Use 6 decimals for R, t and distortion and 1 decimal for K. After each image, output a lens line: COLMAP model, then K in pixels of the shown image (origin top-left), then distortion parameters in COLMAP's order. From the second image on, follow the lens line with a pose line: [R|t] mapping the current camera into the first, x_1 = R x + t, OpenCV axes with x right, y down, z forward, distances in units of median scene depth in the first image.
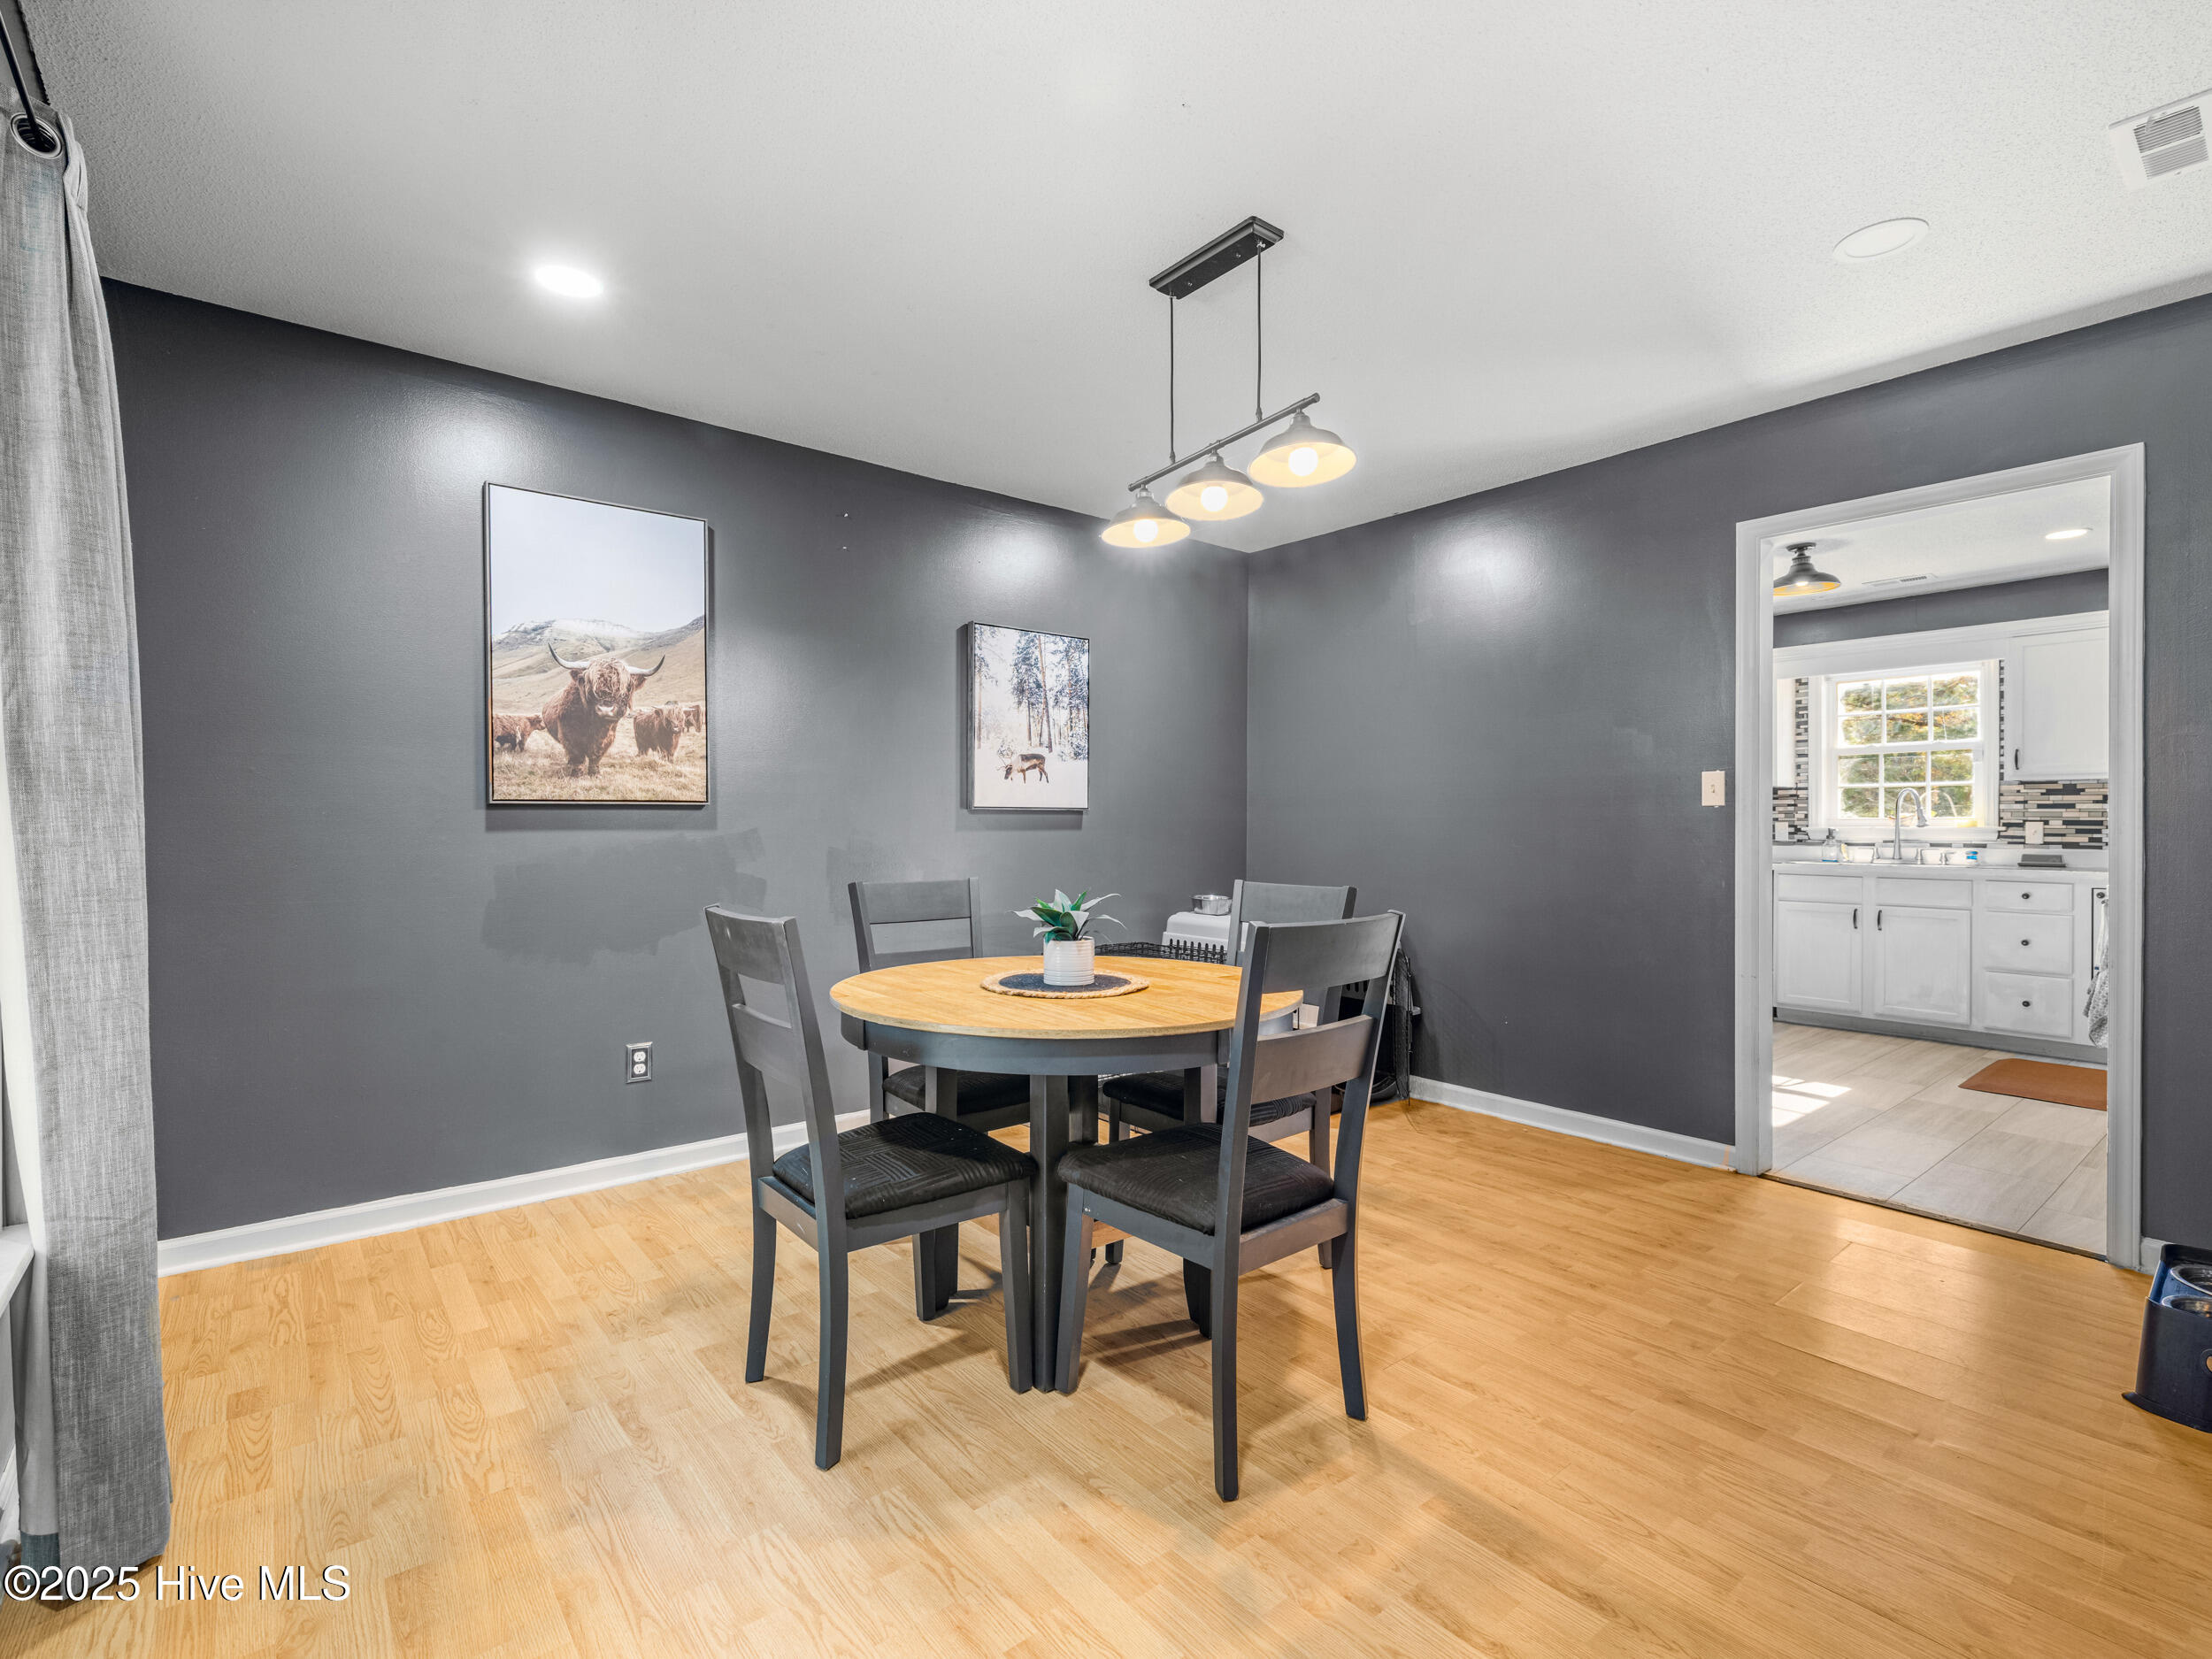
lens RADIAL K [[1038.9, 0, 1101.9], [0, 1038.9, 832.6], [0, 0, 1]] dist [-0.001918, -0.000407]
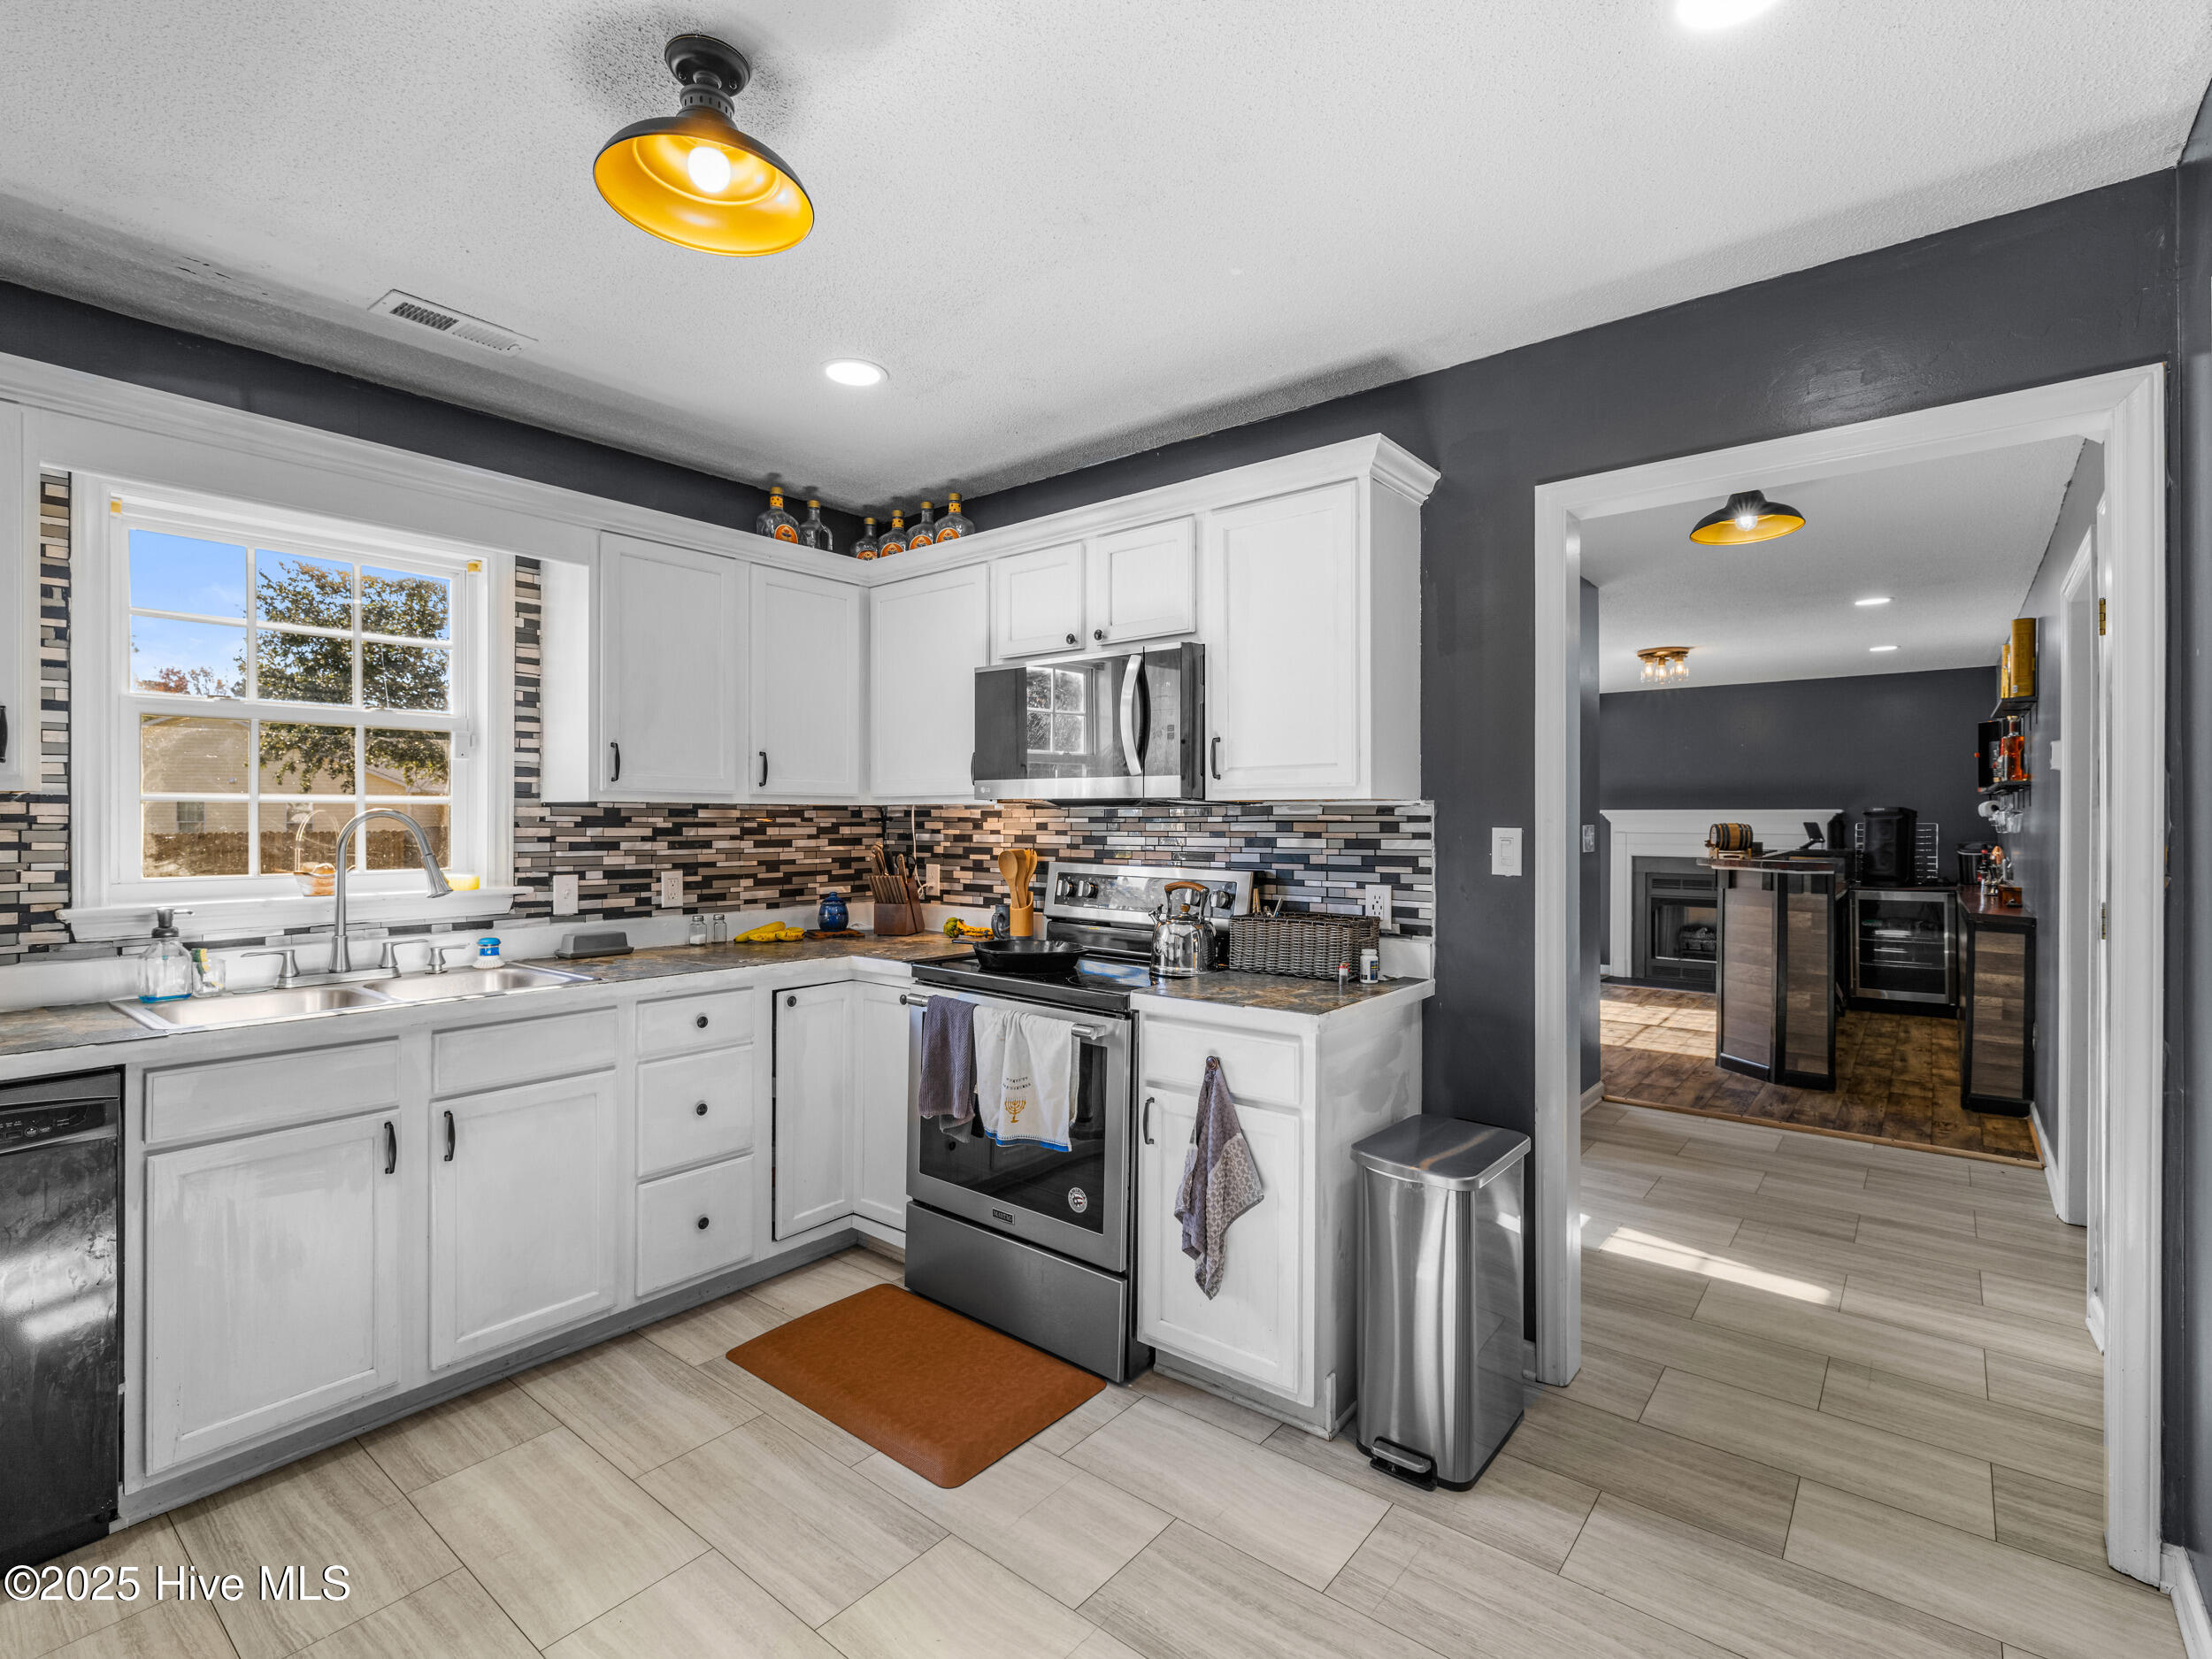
lens RADIAL K [[1038.9, 0, 1102.6], [0, 1038.9, 820.1], [0, 0, 1]] dist [-0.001918, -0.000407]
pose [[-0.204927, -0.000538, 0.978777, 0.298381], [0.006201, 0.999979, 0.001847, -0.038362], [-0.978758, 0.006448, -0.204920, 0.828113]]
